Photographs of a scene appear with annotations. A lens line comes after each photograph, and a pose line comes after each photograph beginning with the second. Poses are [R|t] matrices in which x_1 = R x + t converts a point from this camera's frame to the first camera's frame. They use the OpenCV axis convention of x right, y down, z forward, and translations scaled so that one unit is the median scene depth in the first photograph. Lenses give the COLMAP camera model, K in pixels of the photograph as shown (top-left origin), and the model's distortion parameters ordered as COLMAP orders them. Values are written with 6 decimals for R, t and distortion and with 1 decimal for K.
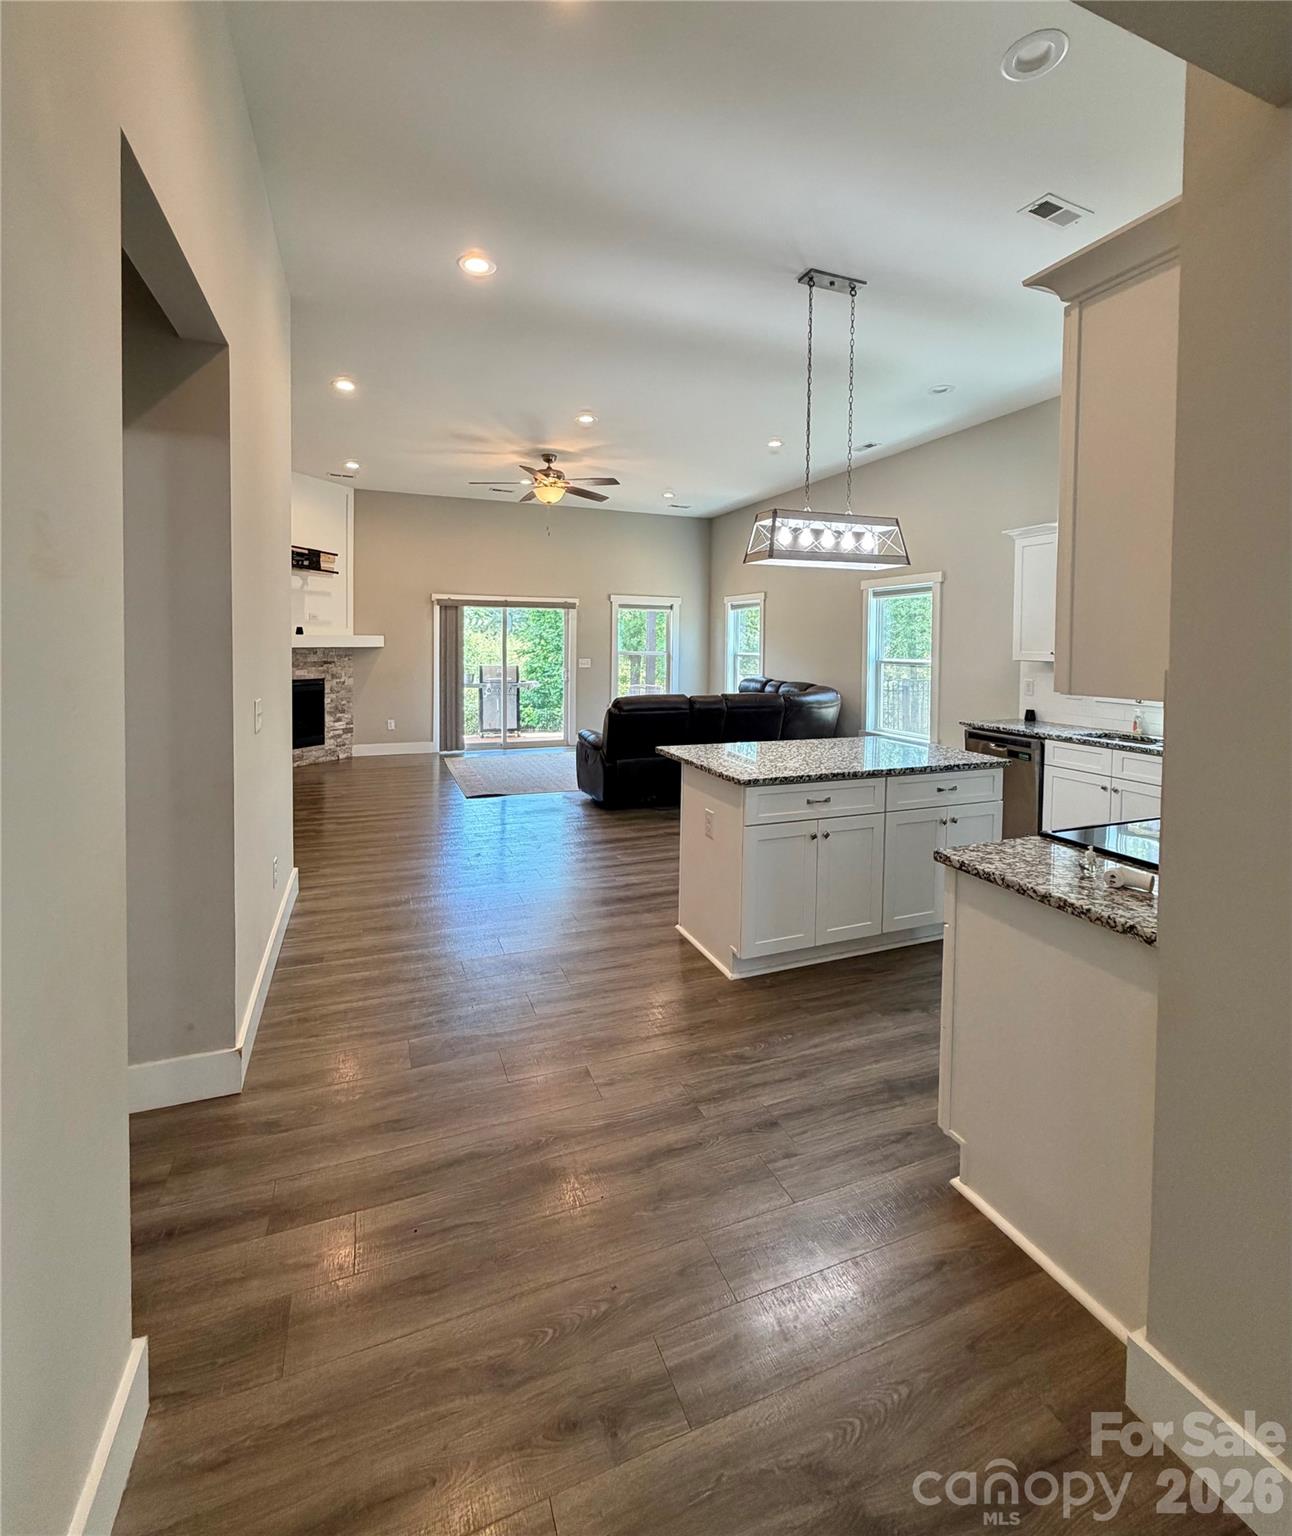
lens RADIAL K [[693.0, 0, 650.2], [0, 693.0, 662.5], [0, 0, 1]] dist [0.000340, 0.000823]
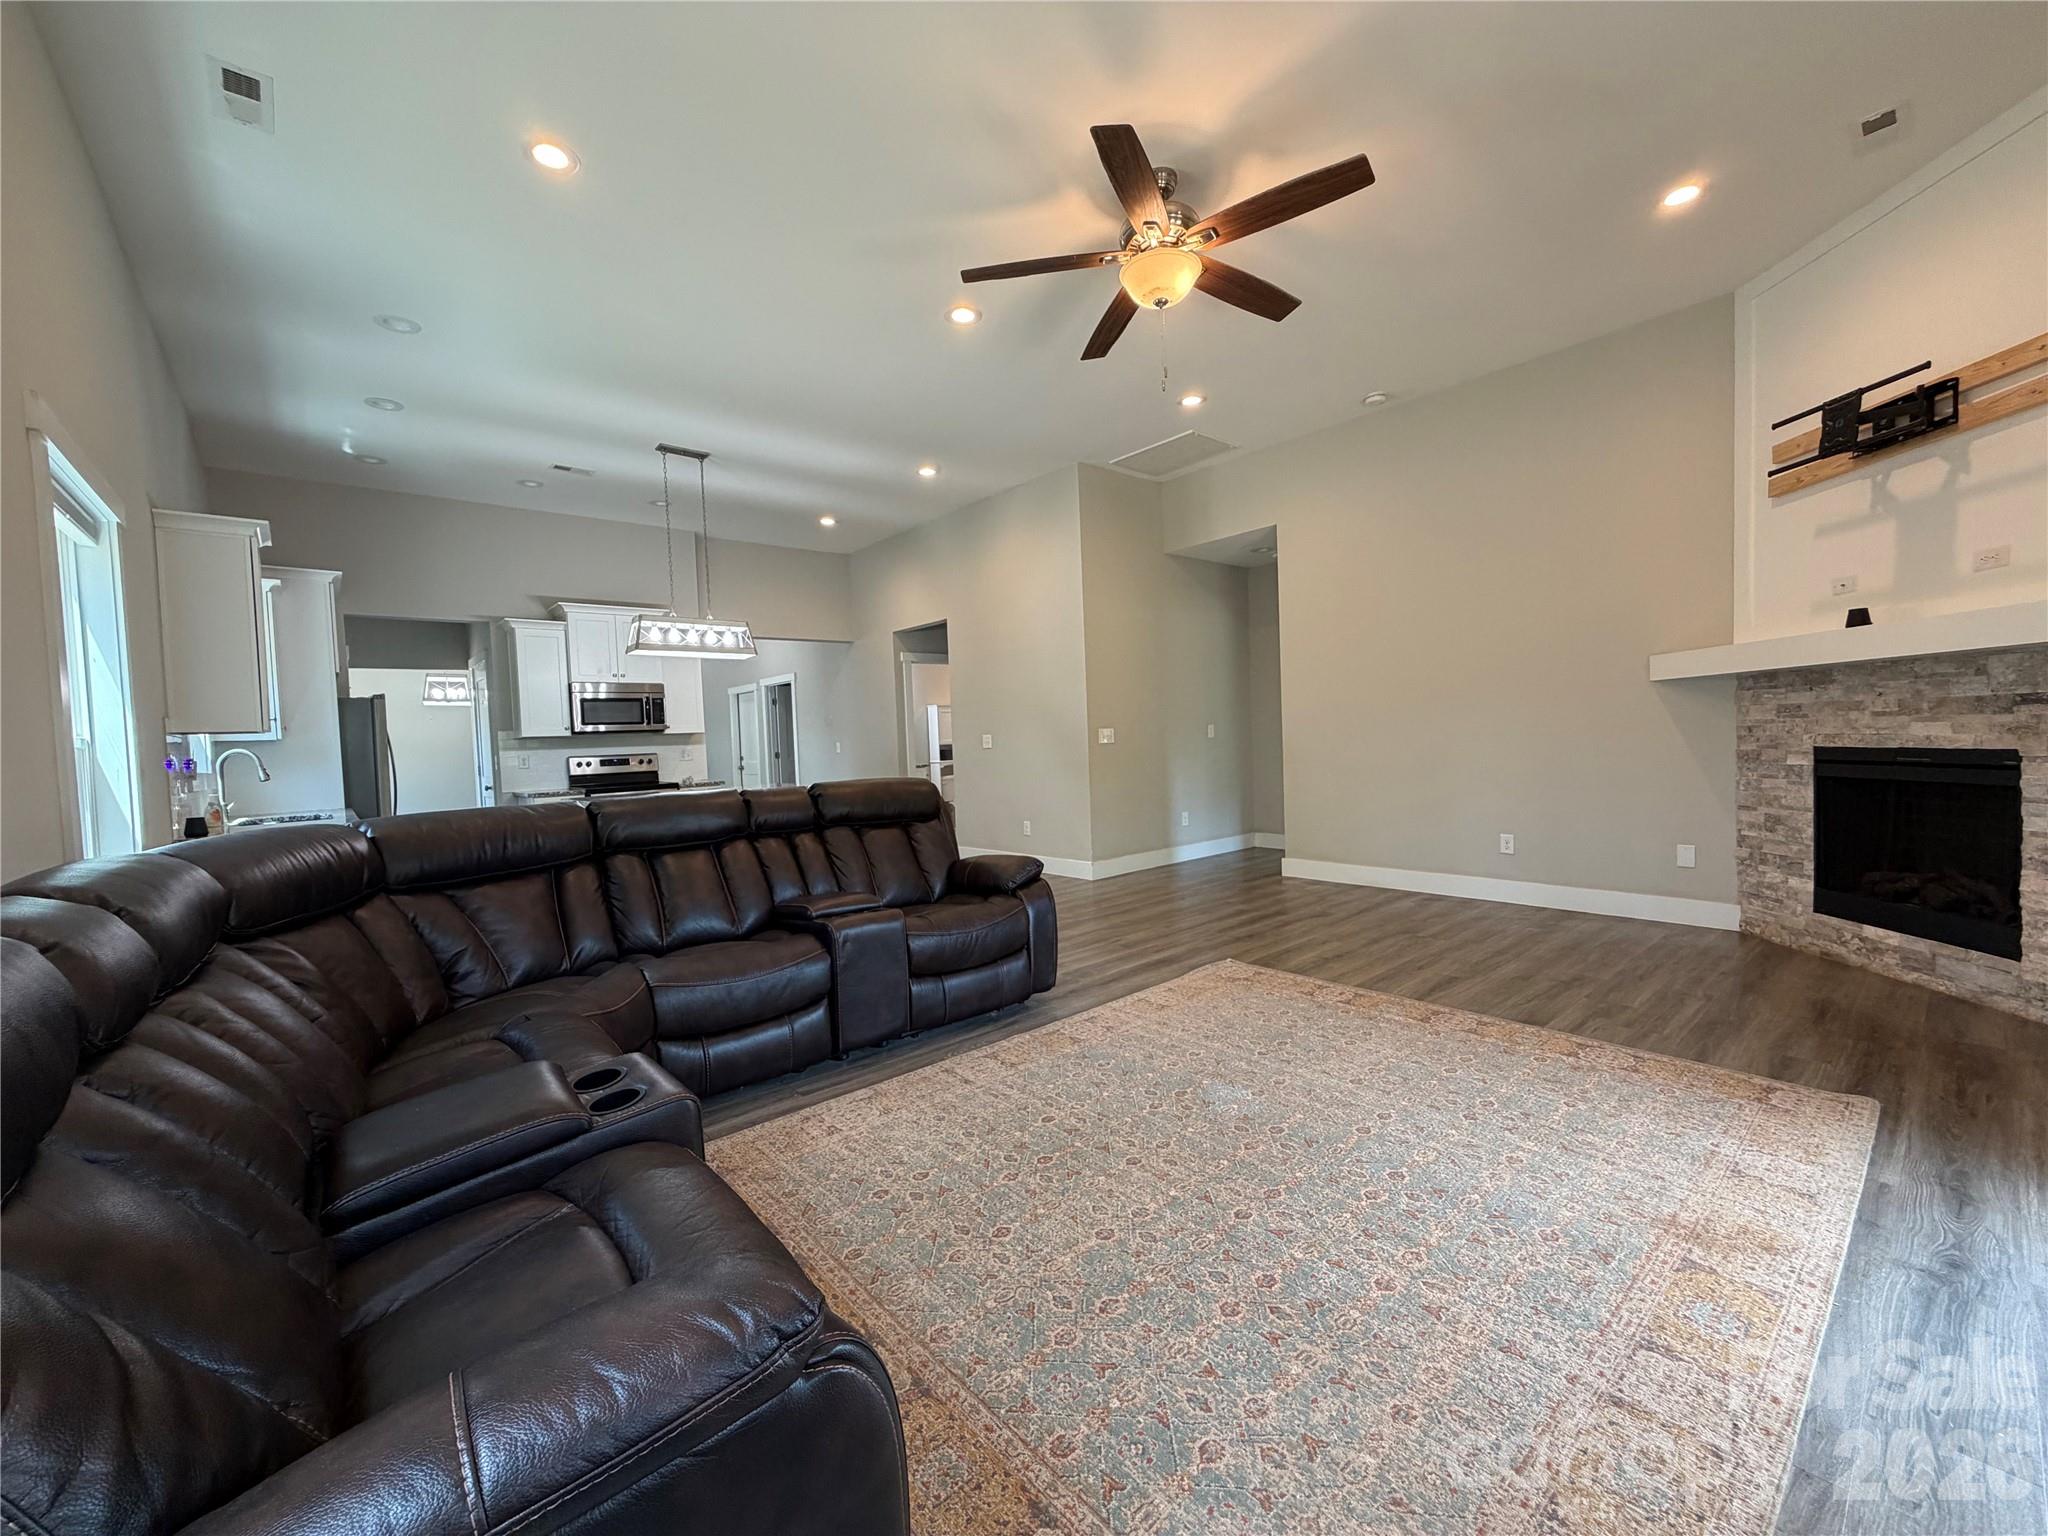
lens RADIAL K [[815.9, 0, 1022.6], [0, 815.9, 768.4], [0, 0, 1]] dist [0.000416, 0.000249]
pose [[-0.946850, 0.036371, -0.319612, 0.121660], [0.017052, 0.997865, 0.063037, 0.000538], [0.321223, 0.054237, -0.945449, 2.081106]]
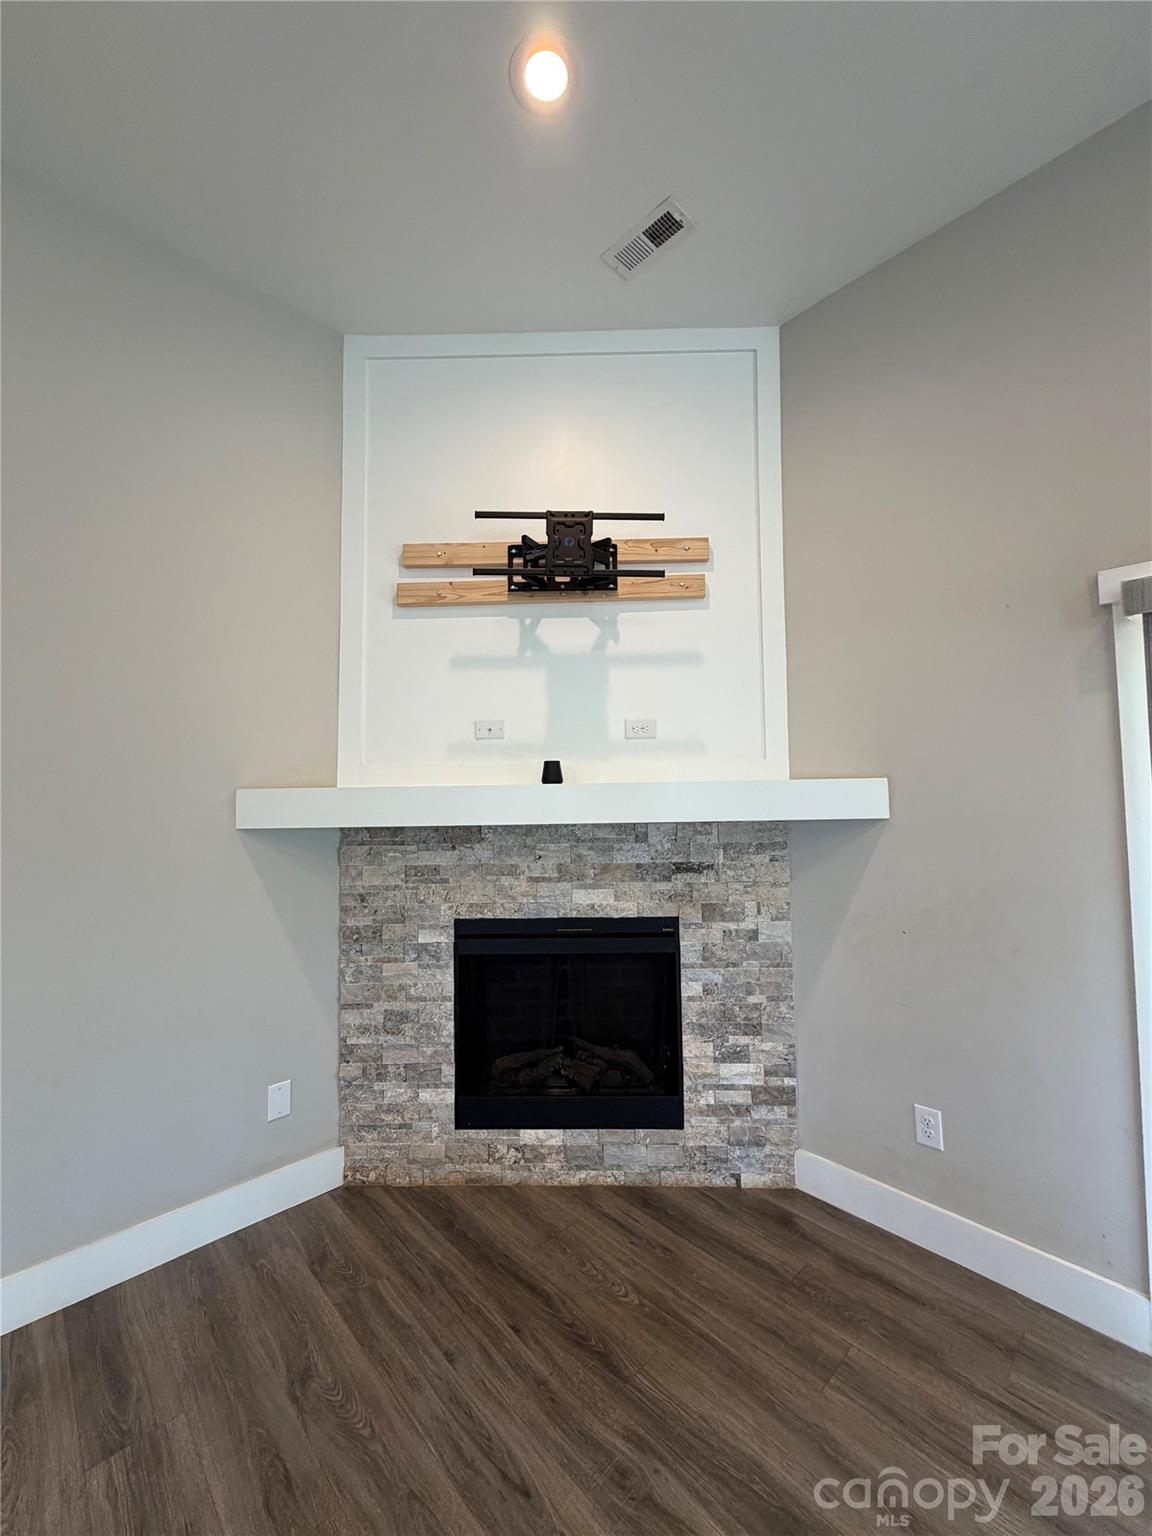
lens RADIAL K [[611.9, 0, 575.2], [0, 611.9, 762.8], [0, 0, 1]] dist [0.000416, 0.000249]
pose [[0.365025, -0.063339, -0.928841, -0.379520], [-0.009519, 0.997377, -0.071753, -0.048216], [0.930949, 0.035034, 0.363465, 1.470717]]
